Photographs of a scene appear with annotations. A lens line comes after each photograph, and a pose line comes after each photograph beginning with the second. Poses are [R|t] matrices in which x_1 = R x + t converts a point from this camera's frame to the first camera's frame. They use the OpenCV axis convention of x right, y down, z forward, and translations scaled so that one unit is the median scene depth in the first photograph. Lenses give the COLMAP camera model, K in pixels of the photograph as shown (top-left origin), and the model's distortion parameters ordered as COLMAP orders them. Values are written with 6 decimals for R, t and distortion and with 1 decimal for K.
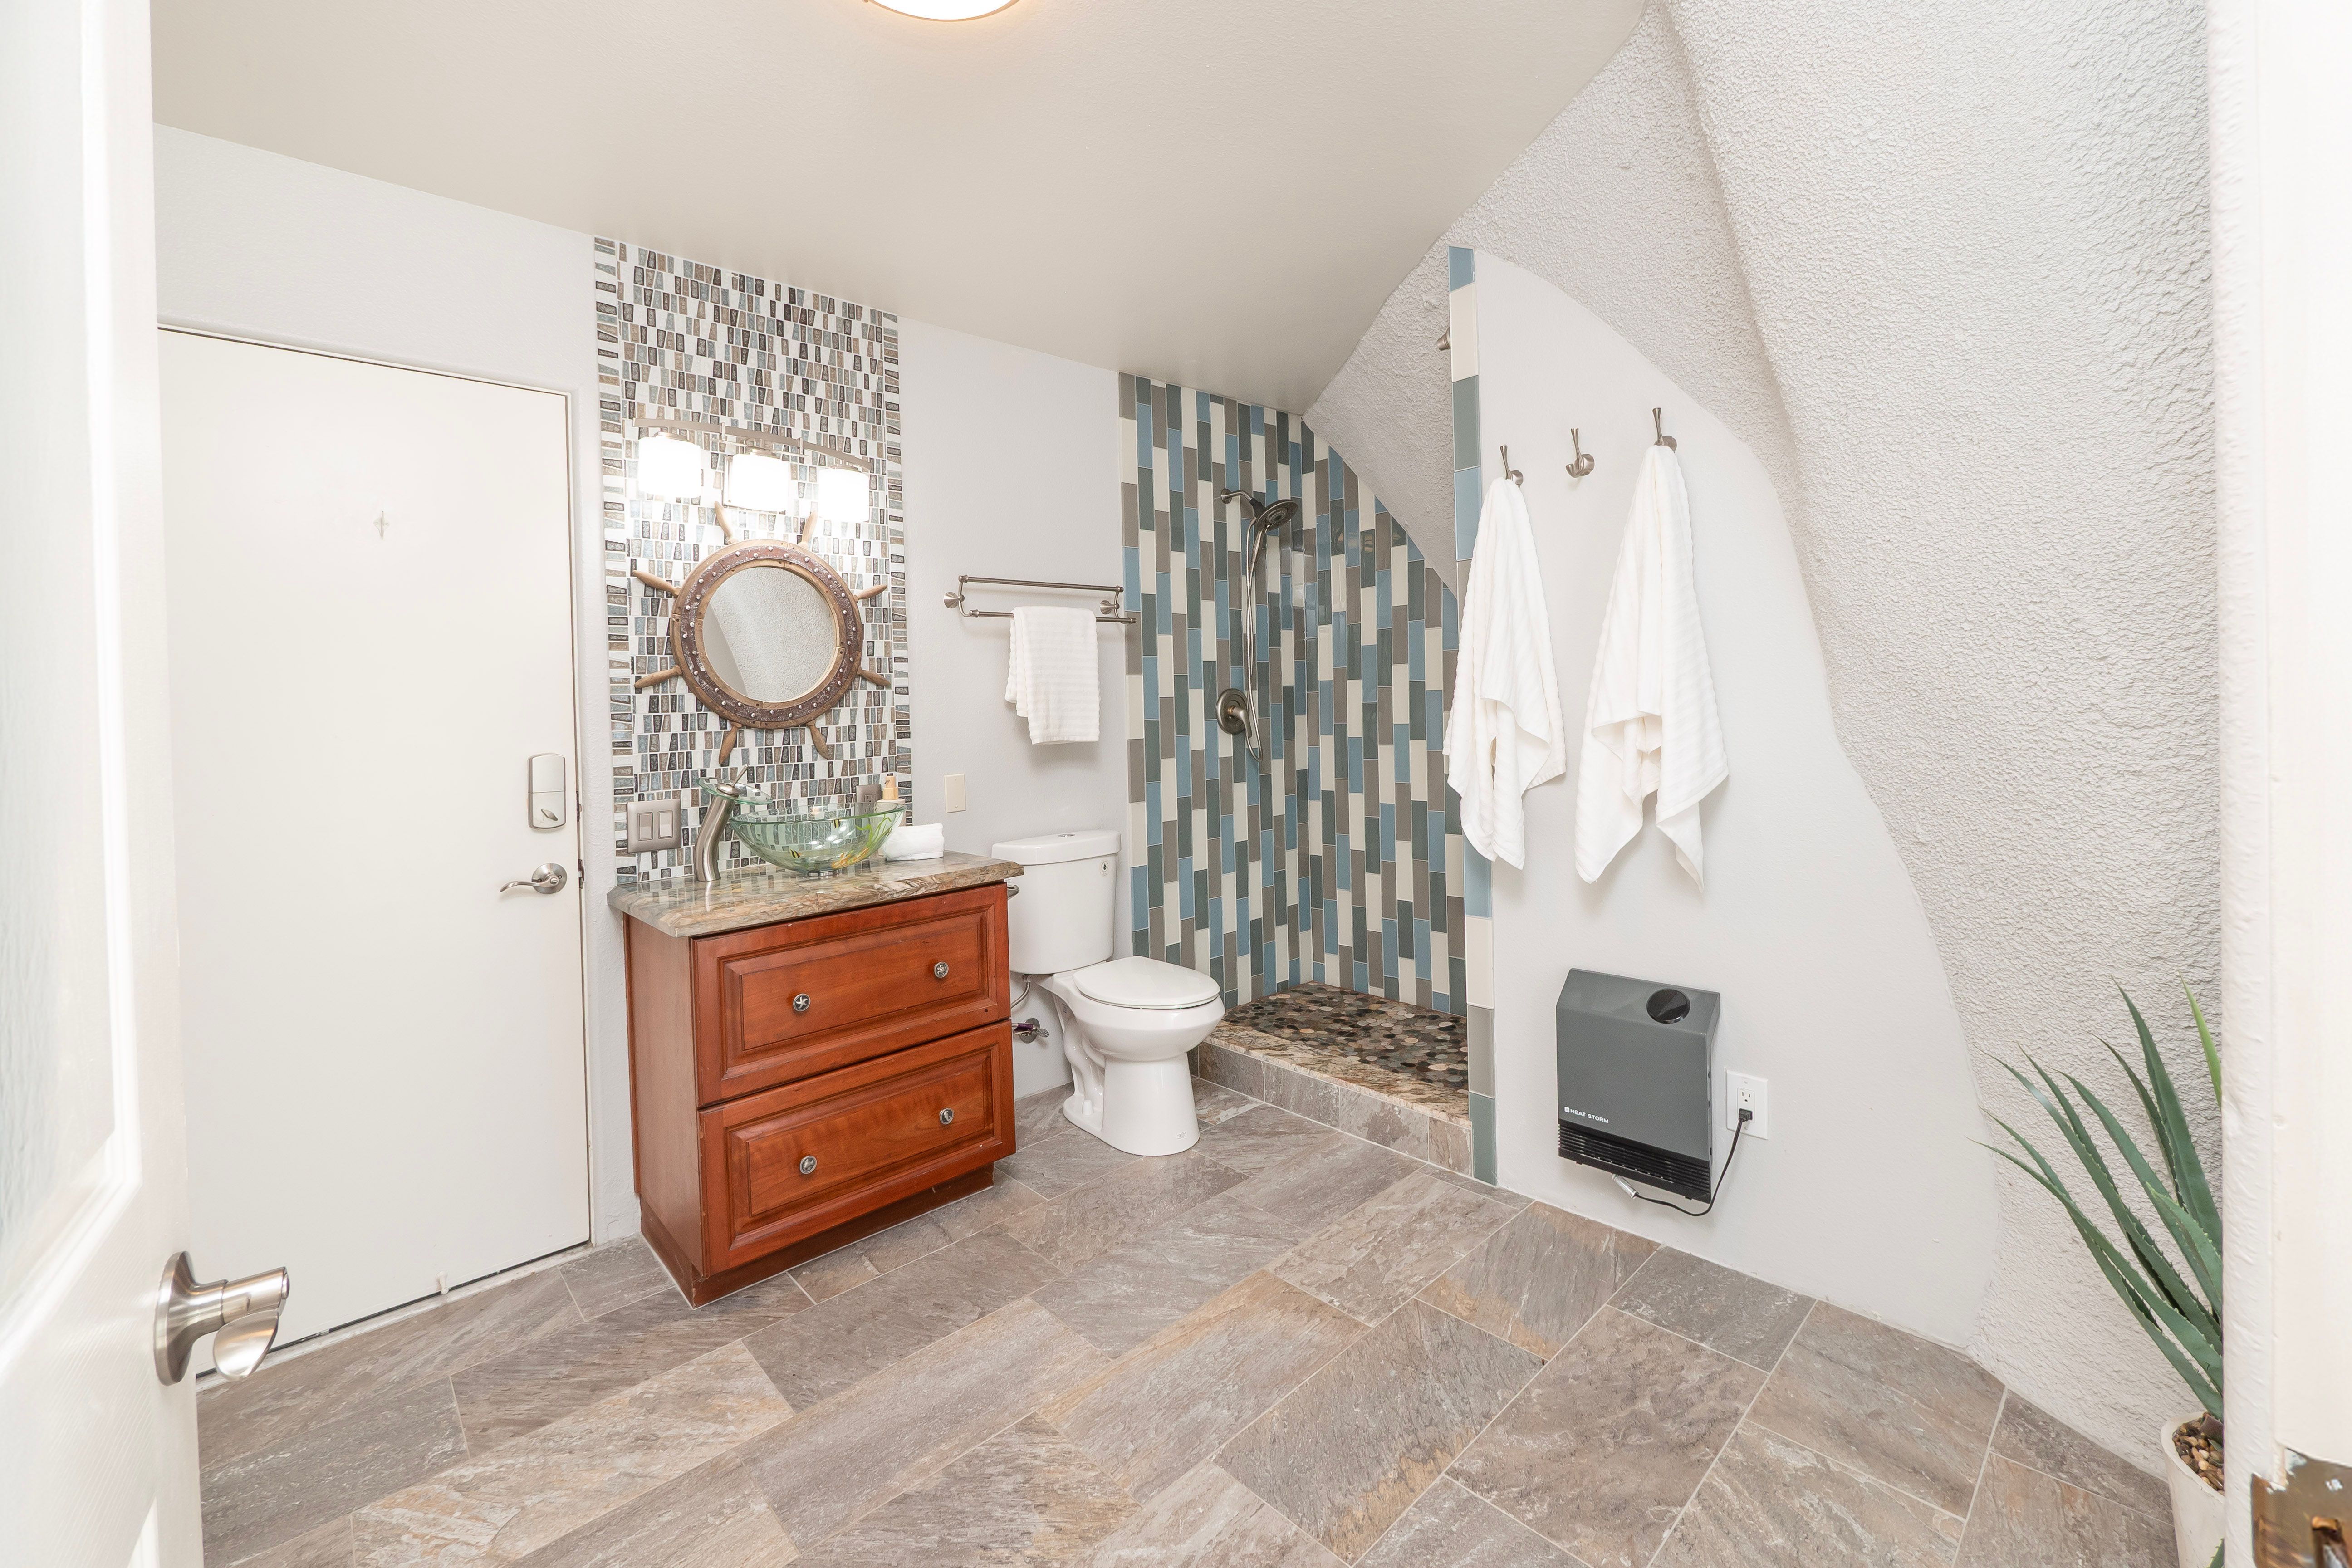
lens RADIAL K [[1009.1, 0, 1178.1], [0, 1009.1, 761.1], [0, 0, 1]] dist [-0.001845, -0.000074]
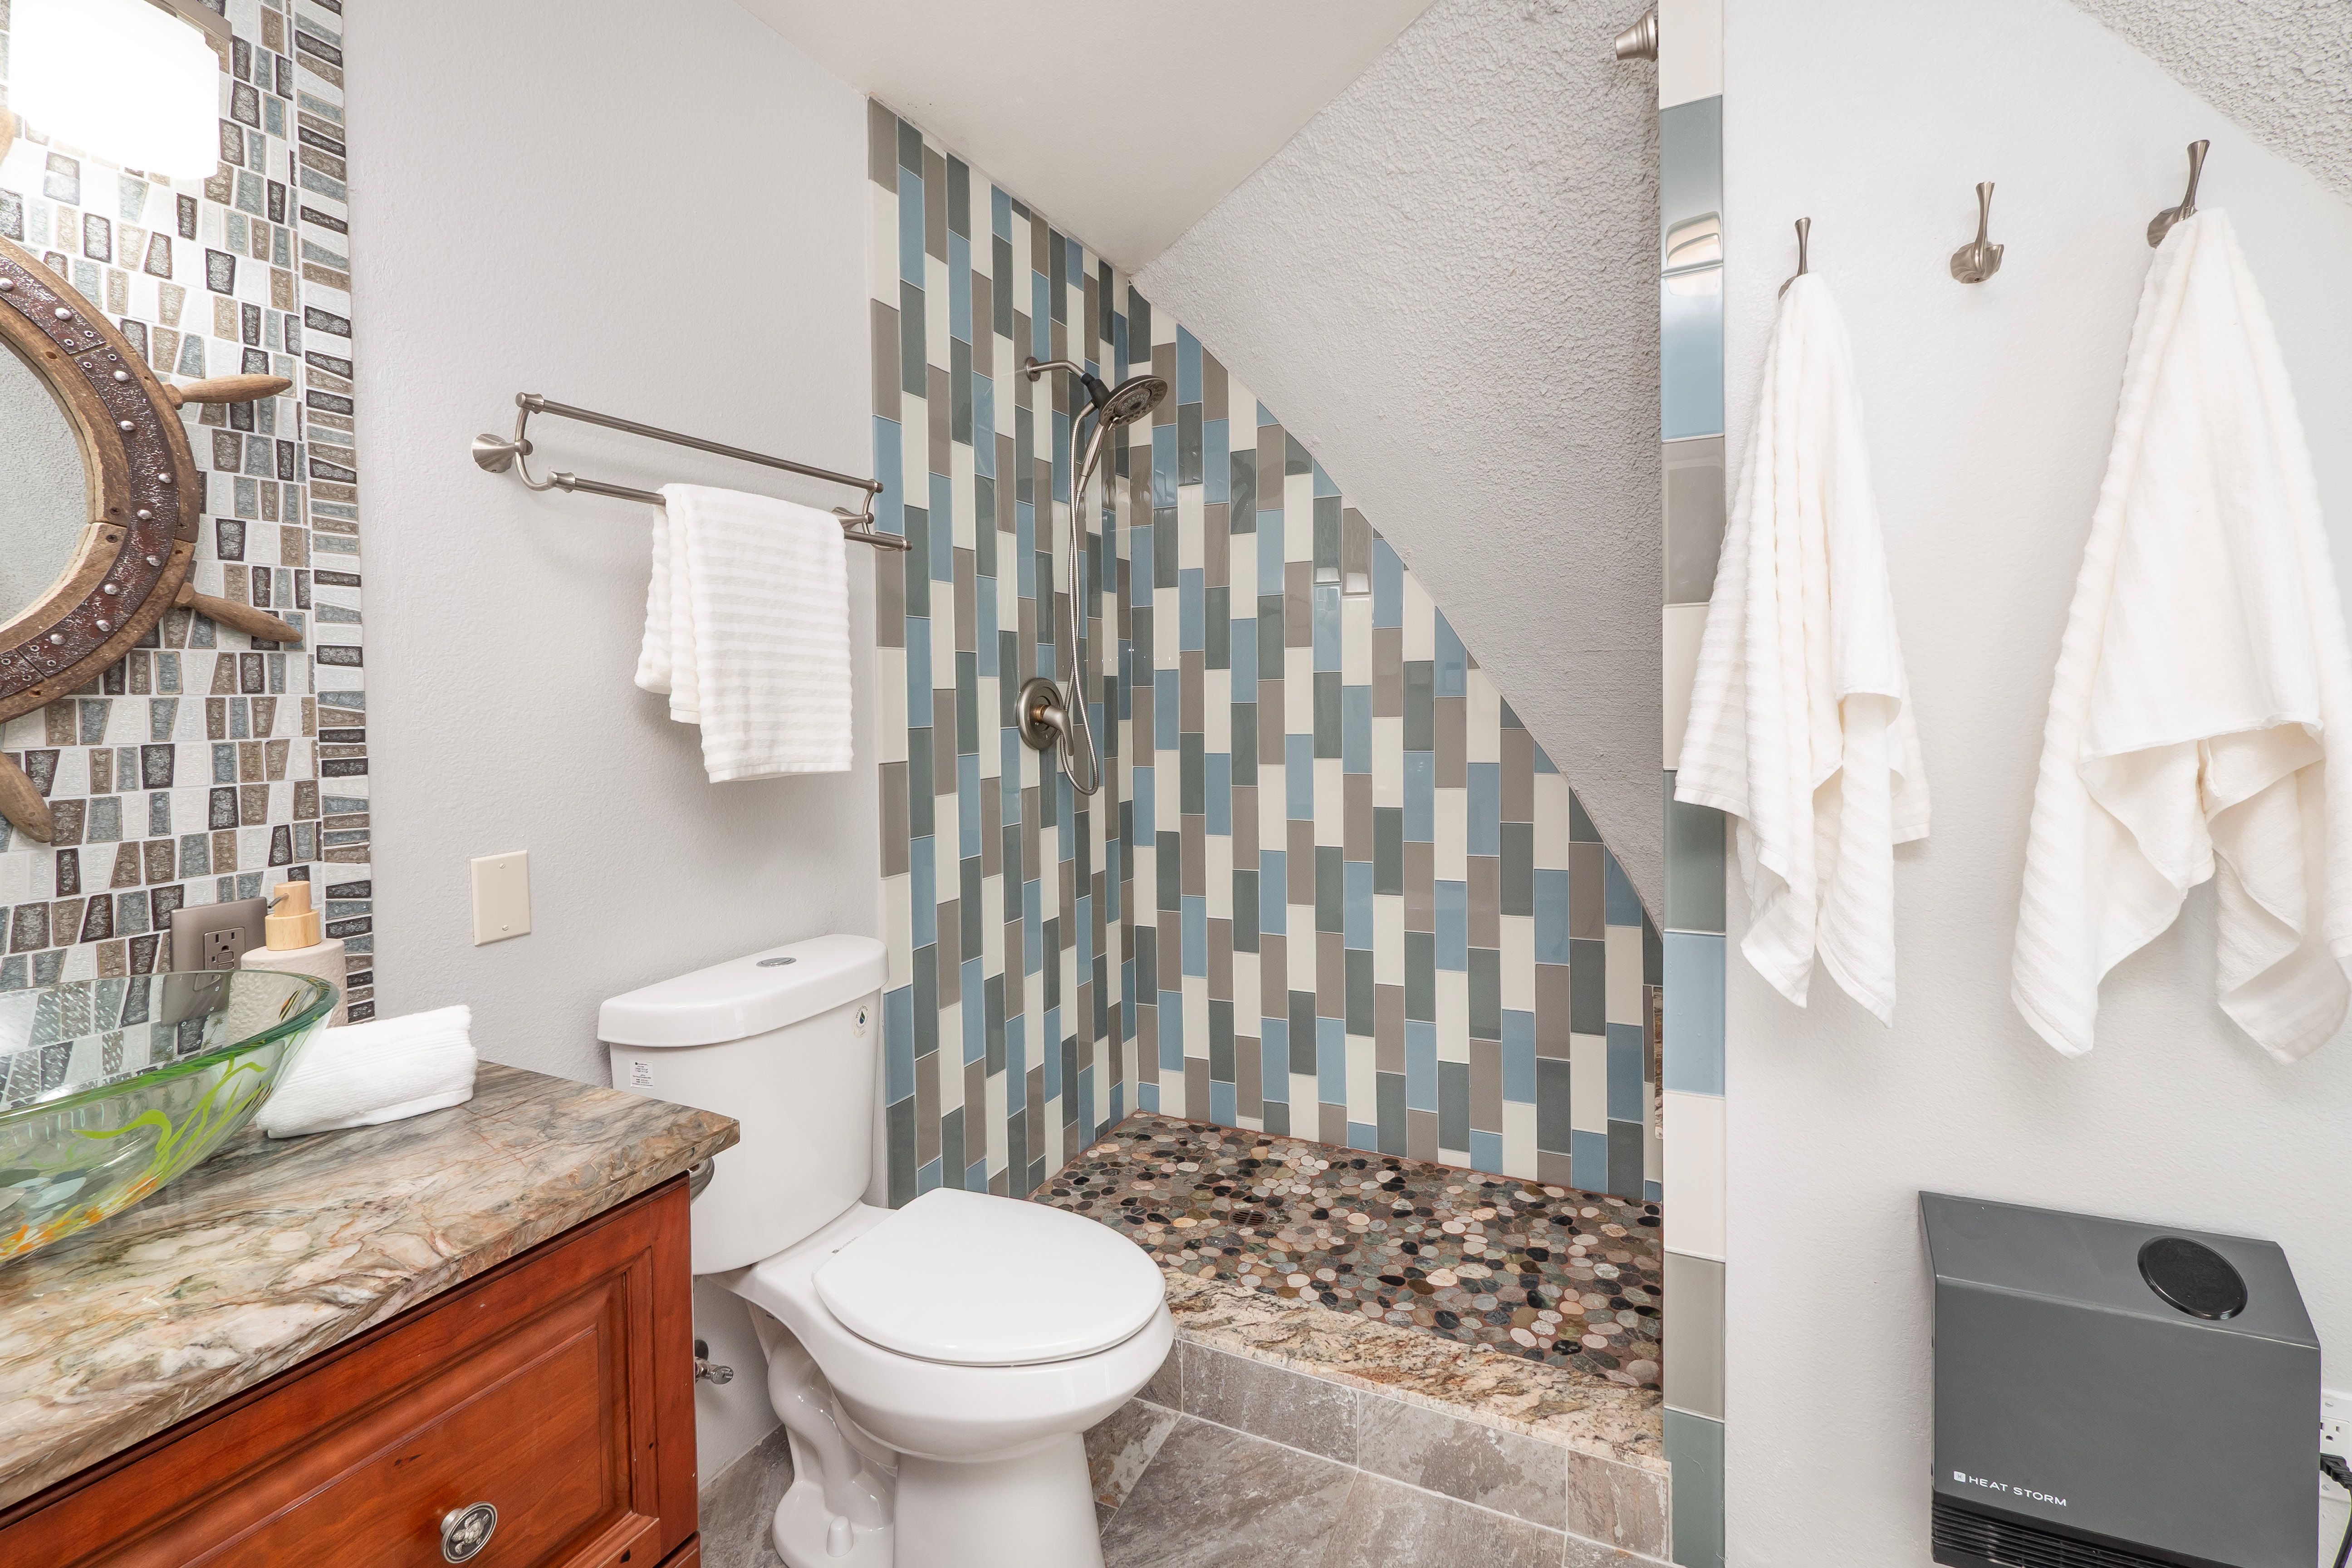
lens RADIAL K [[1047.9, 0, 1305.8], [0, 1047.9, 736.9], [0, 0, 1]] dist [-0.000318, -0.000282]
pose [[0.897642, -0.001714, 0.440723, -0.092073], [0.014371, 0.999575, -0.025382, -0.017668], [-0.440492, 0.029118, 0.897284, 0.372953]]
